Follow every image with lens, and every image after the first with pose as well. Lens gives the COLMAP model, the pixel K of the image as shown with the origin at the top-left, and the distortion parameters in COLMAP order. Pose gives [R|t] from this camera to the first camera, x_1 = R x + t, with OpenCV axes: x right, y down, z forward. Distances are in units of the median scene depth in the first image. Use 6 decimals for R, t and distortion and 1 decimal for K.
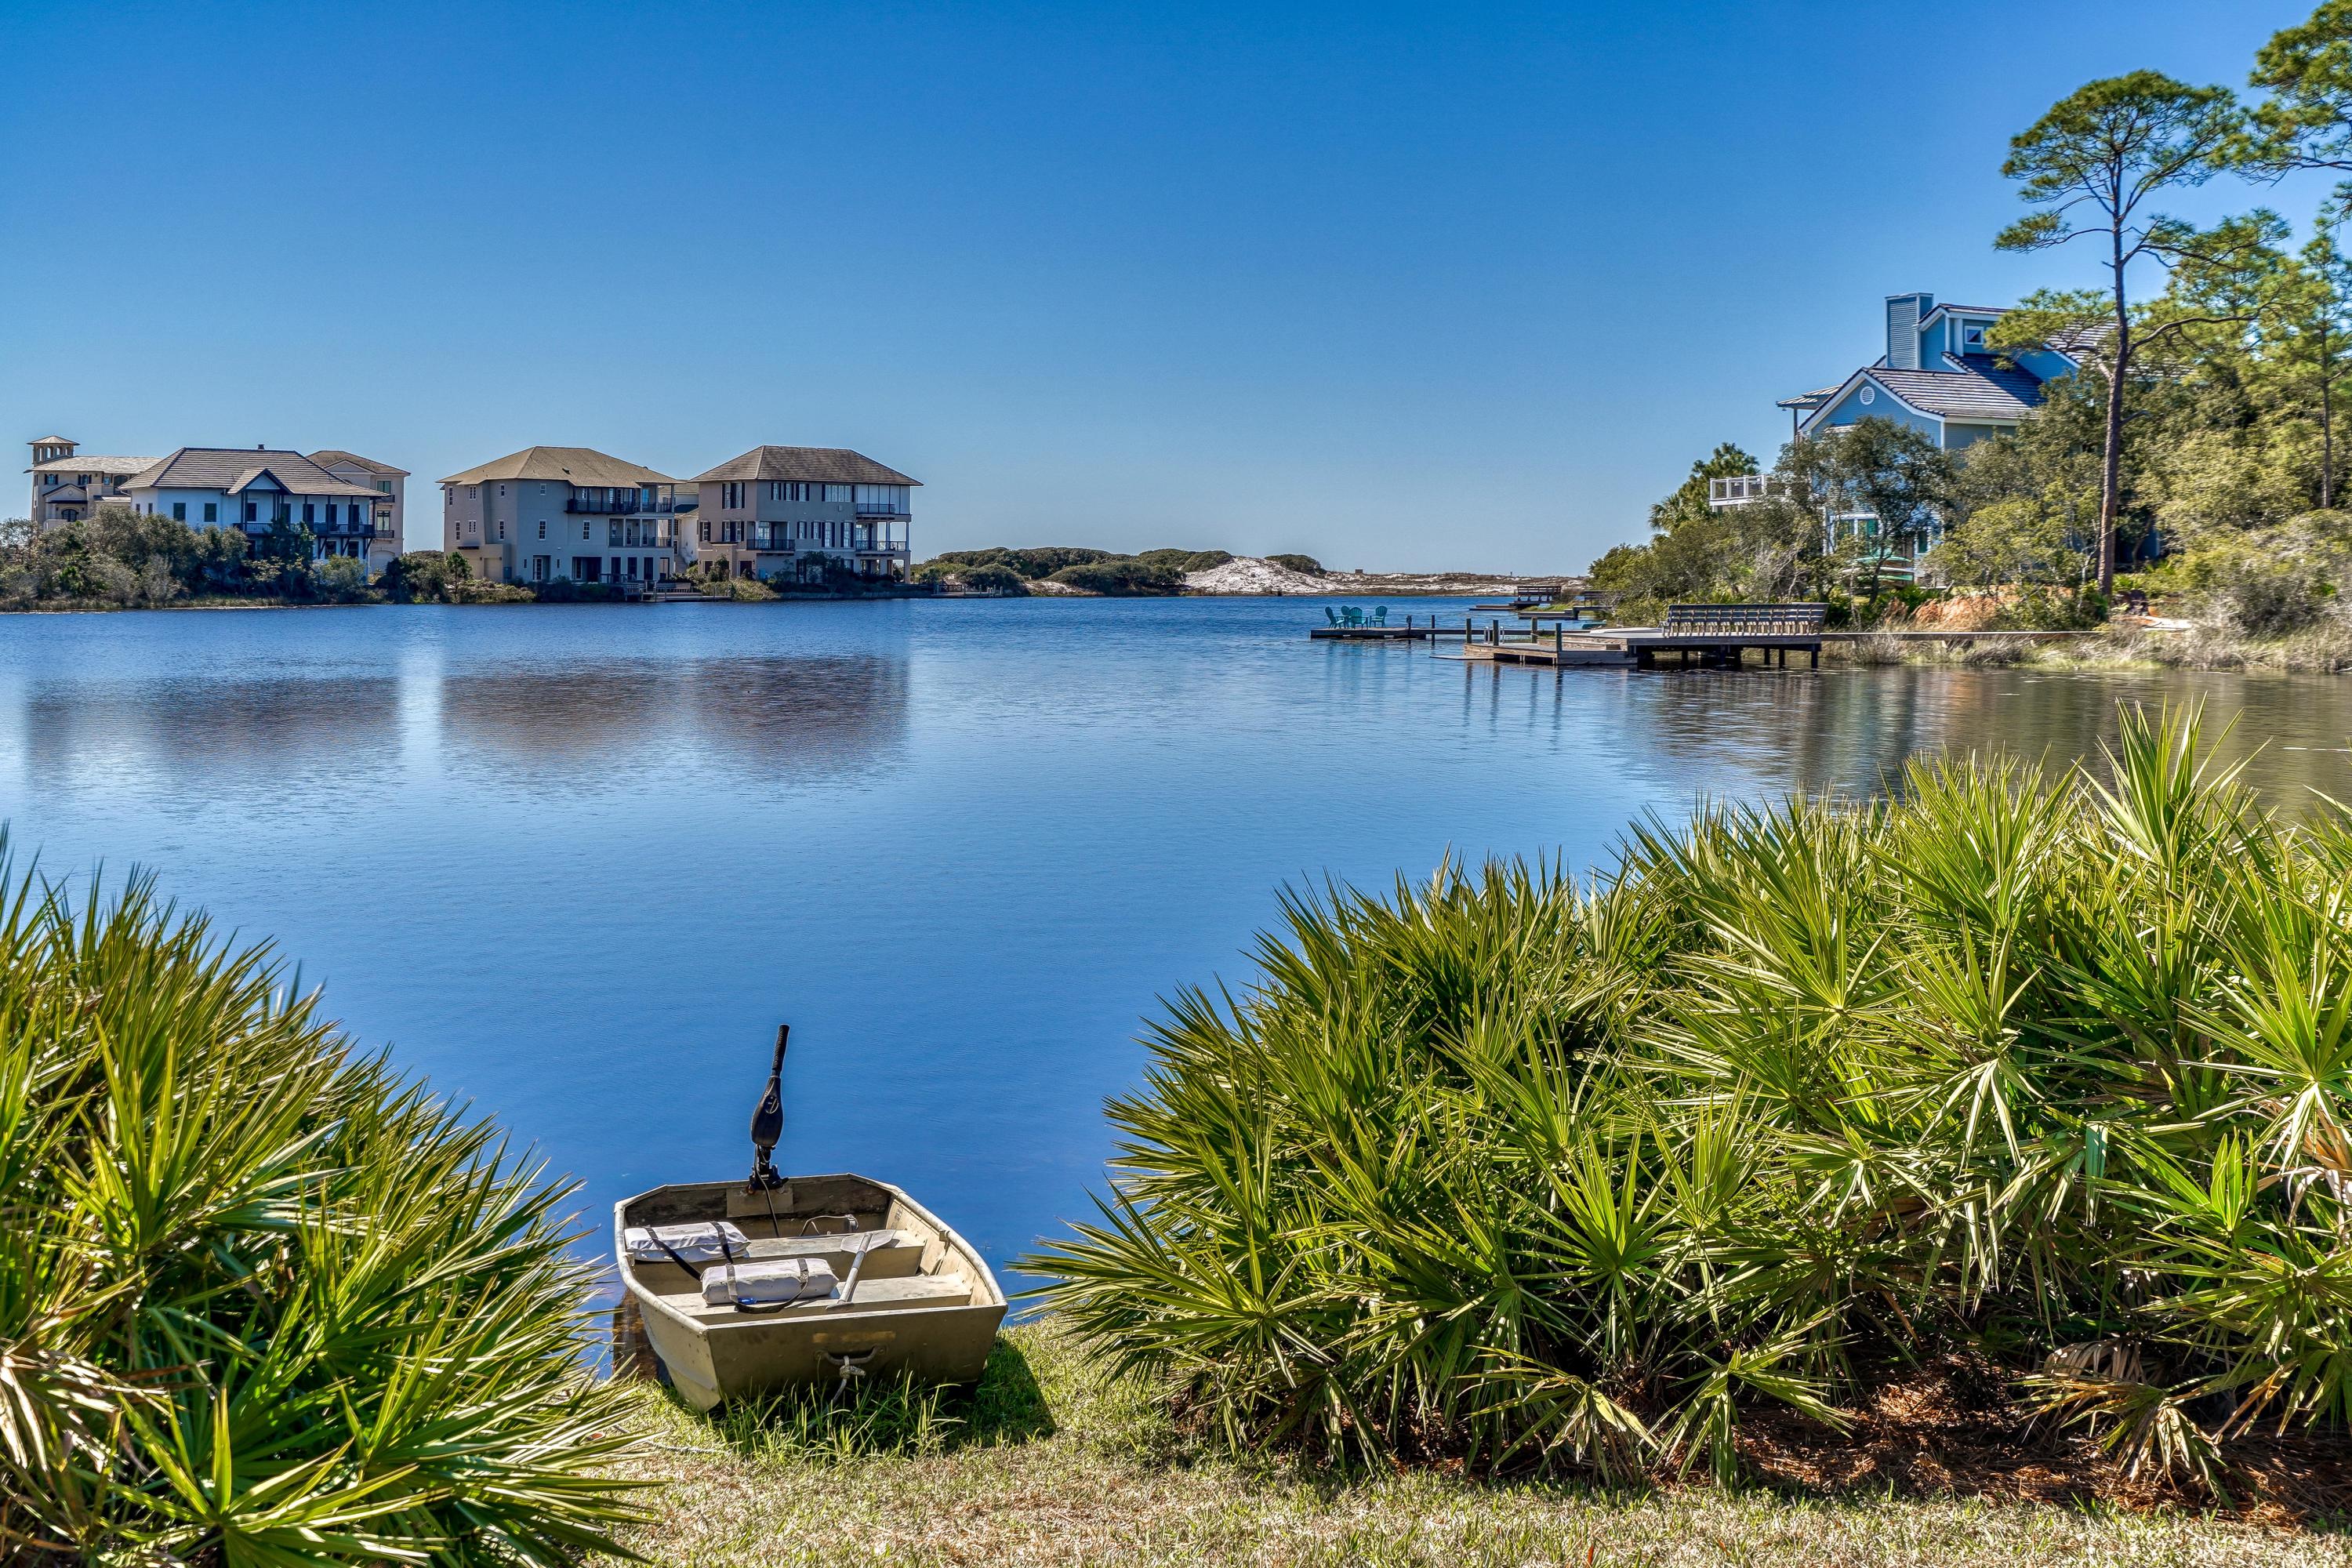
lens RADIAL K [[2497.1, 0, 975.4], [0, 2497.1, 518.5], [0, 0, 1]] dist [0.002427, -0.024974]
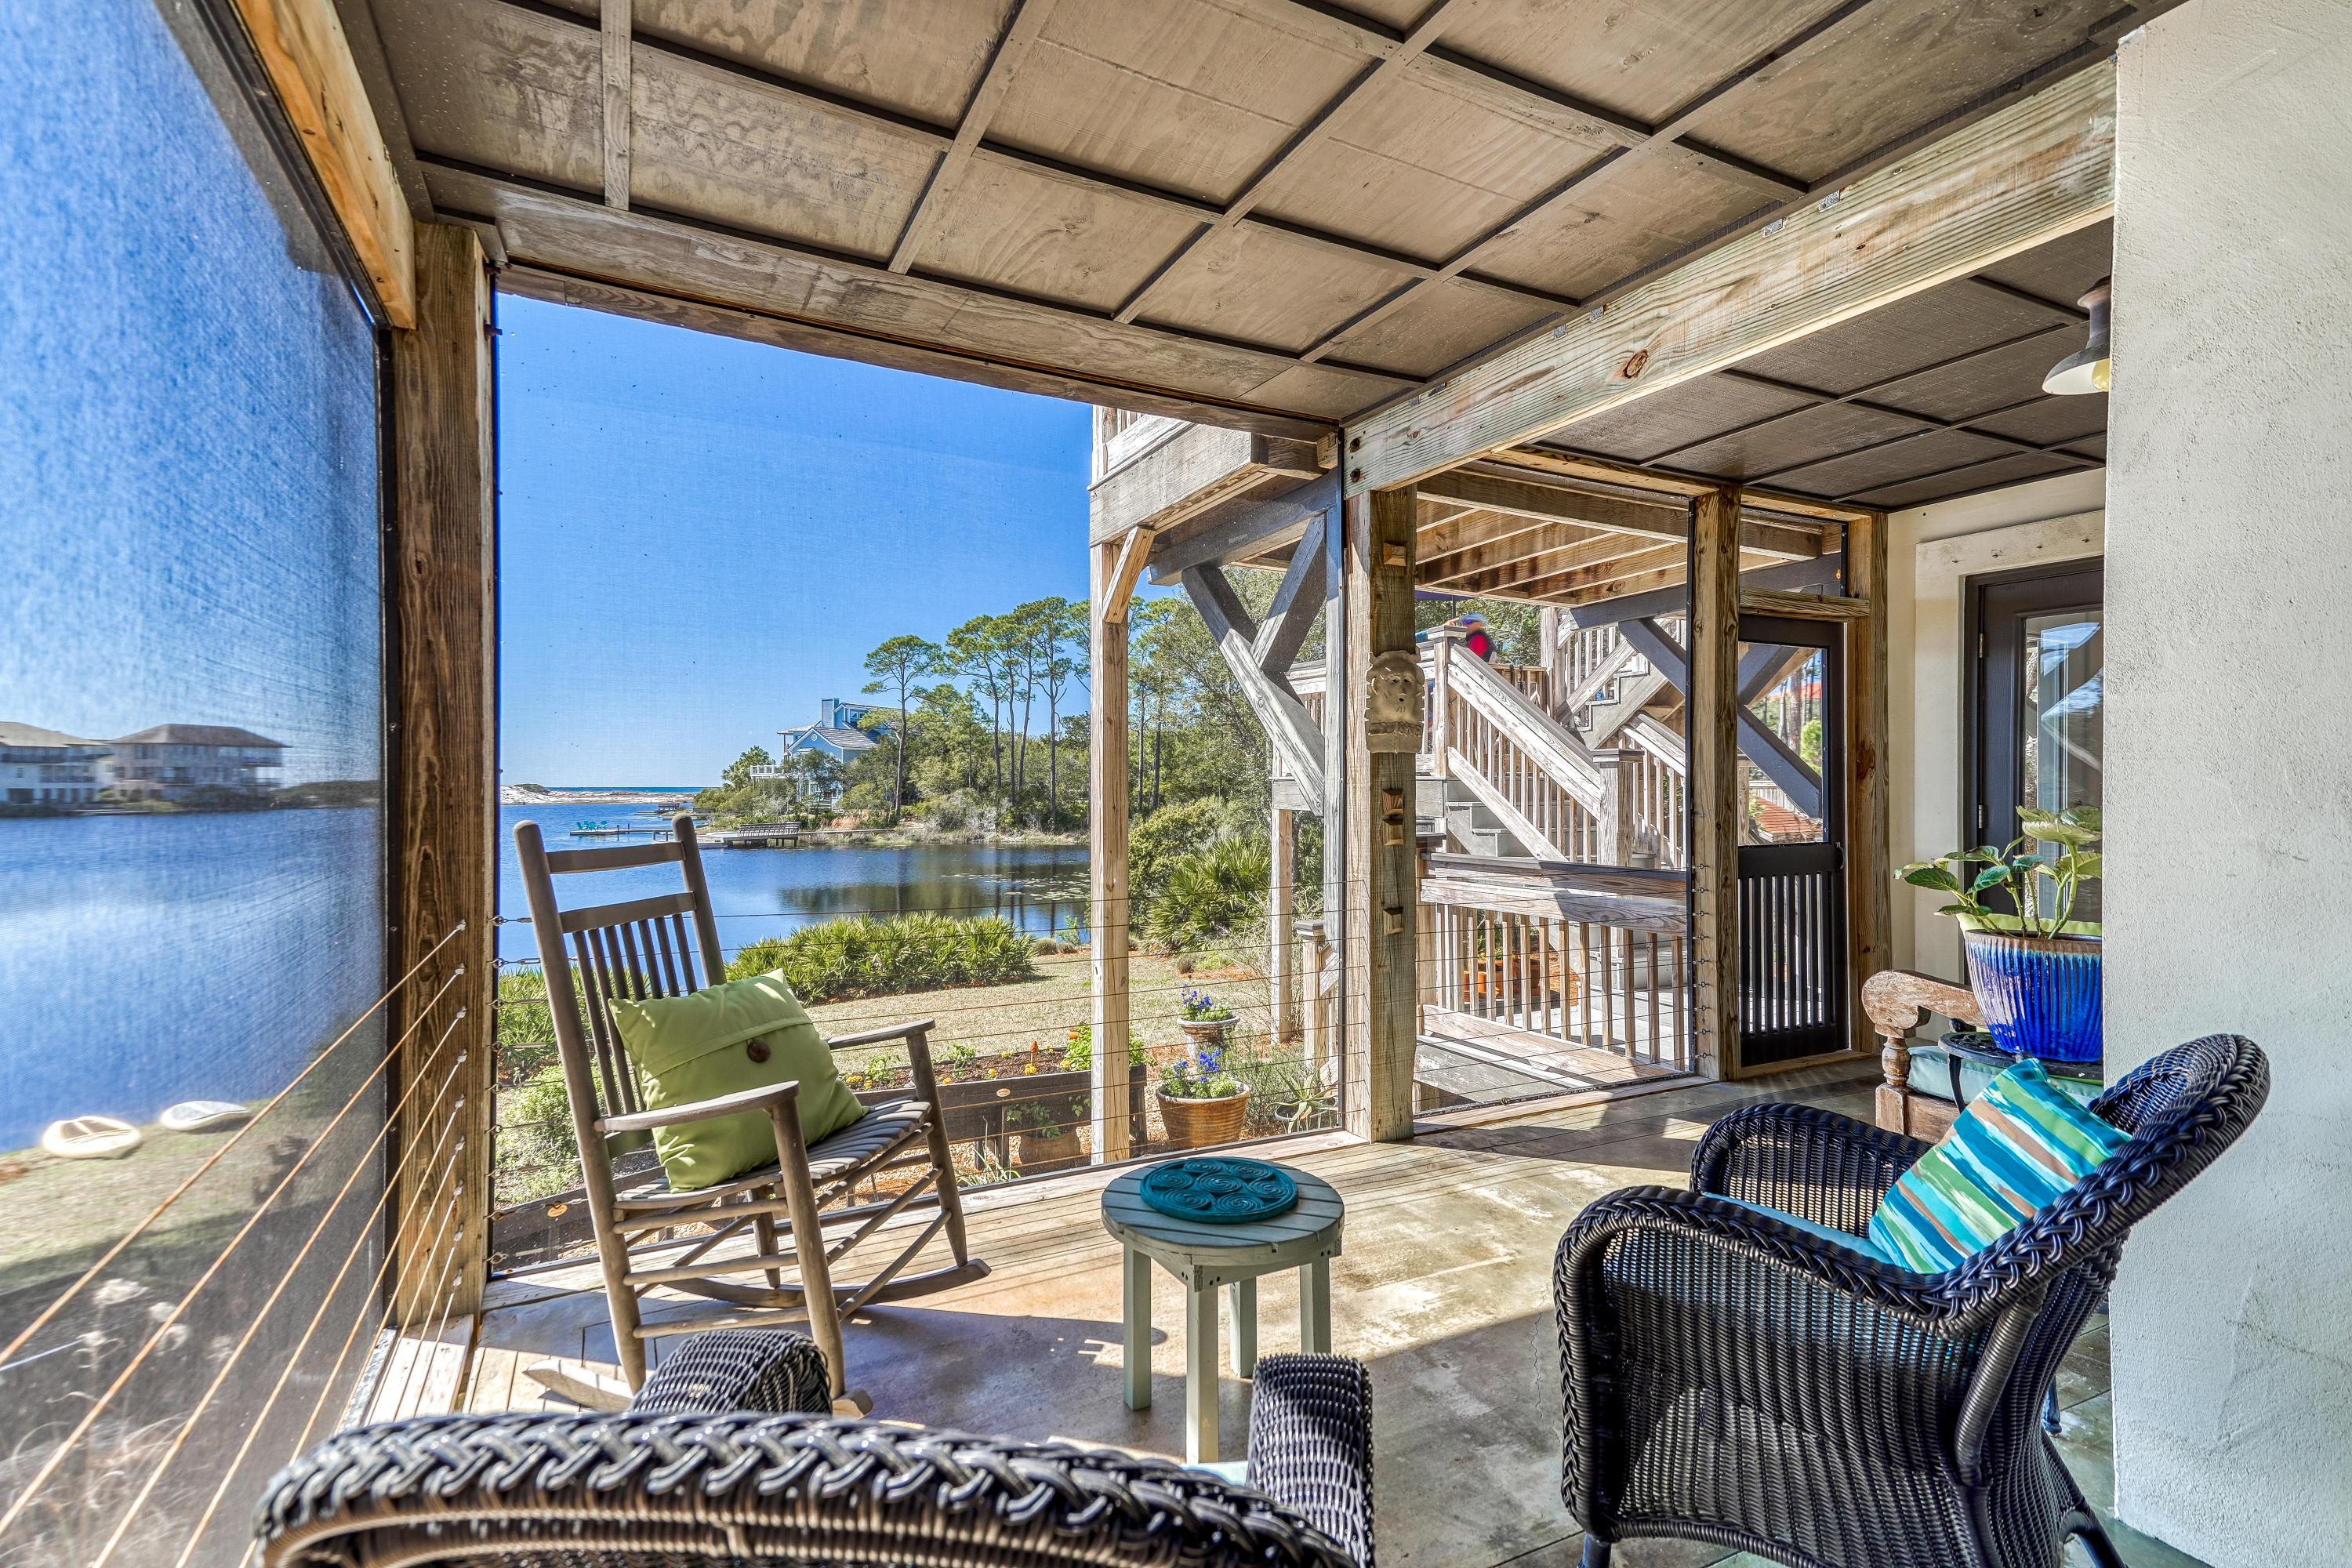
lens RADIAL K [[1071.0, 0, 1175.0], [0, 1071.0, 771.2], [0, 0, 1]] dist [0.053679, -0.005260]
pose [[0.784483, 0.008985, 0.620085, -0.030549], [-0.013710, 0.999902, 0.002857, -0.013533], [-0.619999, -0.010743, 0.784529, -0.079636]]
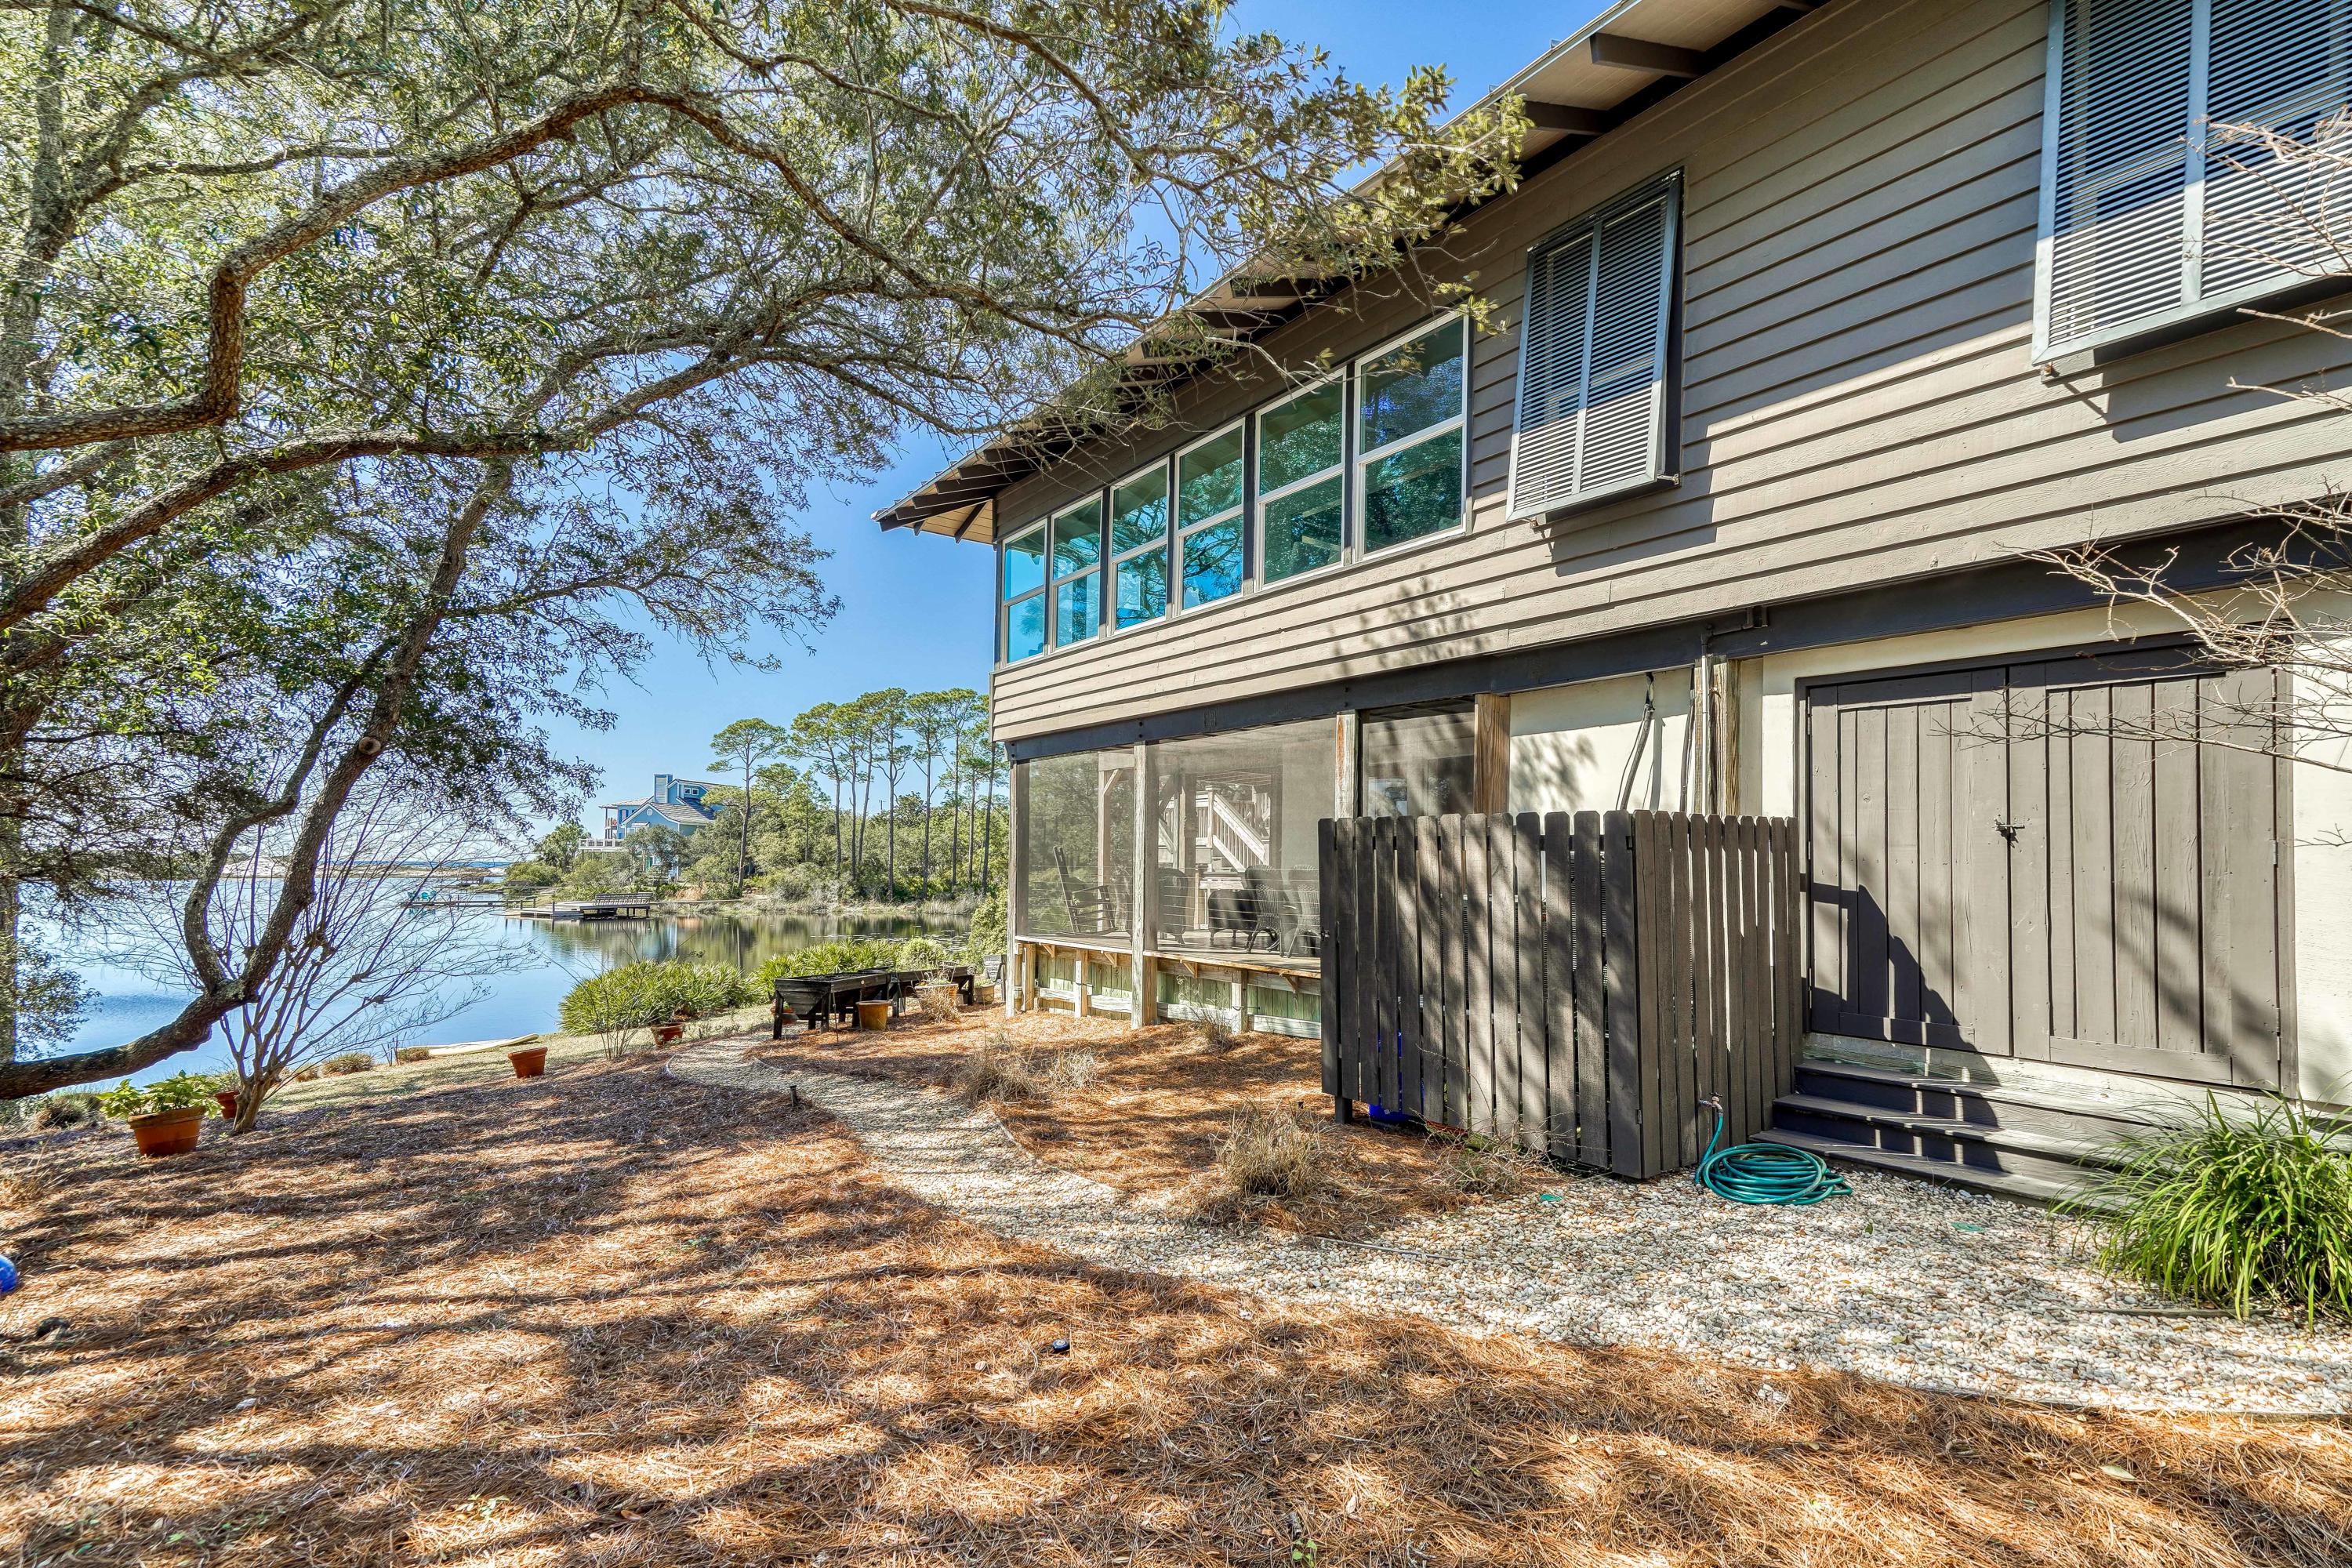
lens RADIAL K [[1058.2, 0, 1146.2], [0, 1058.2, 836.3], [0, 0, 1]] dist [0.027279, -0.000080]
pose [[0.681286, 0.026514, 0.731537, -0.077107], [-0.024754, 0.999607, -0.013176, -0.012884], [-0.731598, -0.009132, 0.681675, -0.119504]]
